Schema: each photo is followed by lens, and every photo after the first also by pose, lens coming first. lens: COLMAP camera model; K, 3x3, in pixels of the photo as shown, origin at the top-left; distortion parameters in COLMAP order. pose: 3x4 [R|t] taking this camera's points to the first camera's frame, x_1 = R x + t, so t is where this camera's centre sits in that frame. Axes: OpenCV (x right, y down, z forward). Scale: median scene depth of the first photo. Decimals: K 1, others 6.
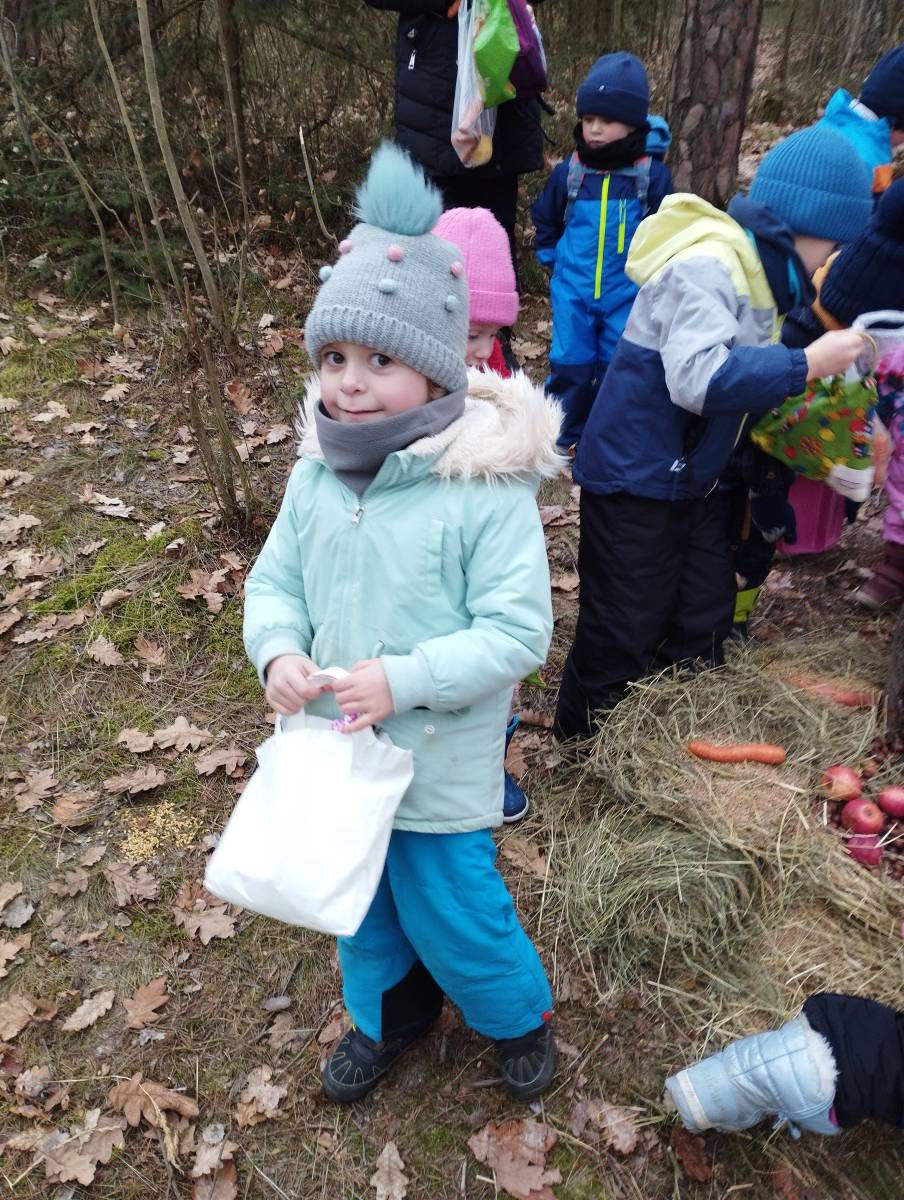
lens RADIAL K [[992.6, 0, 462.2], [0, 992.6, 578.5], [0, 0, 1]] dist [0.087291, -0.089055]
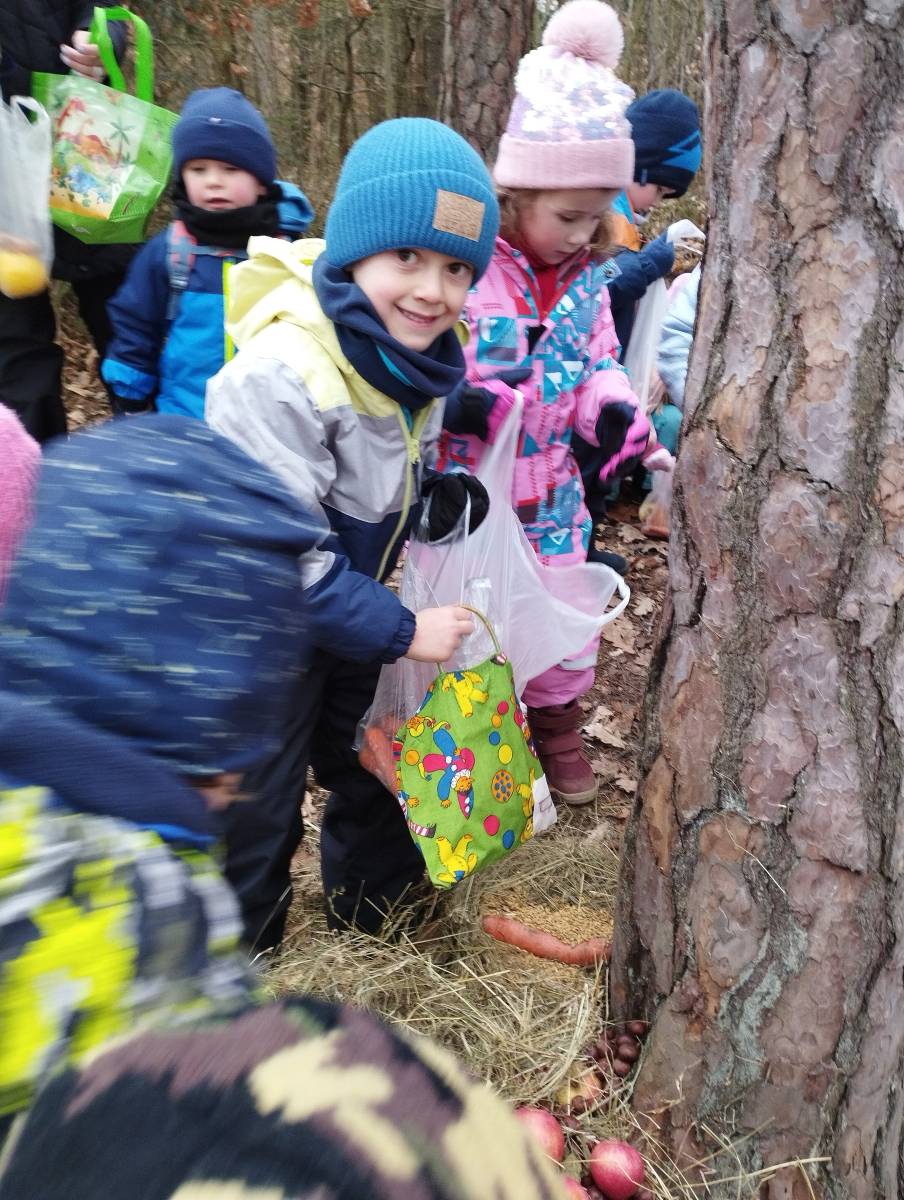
lens RADIAL K [[990.3, 0, 457.7], [0, 990.3, 589.0], [0, 0, 1]] dist [0.093522, -0.113404]
pose [[0.991108, -0.033367, 0.128807, 0.165925], [0.044614, 0.995343, -0.085447, -0.050280], [-0.125356, 0.090434, 0.987981, 0.229967]]
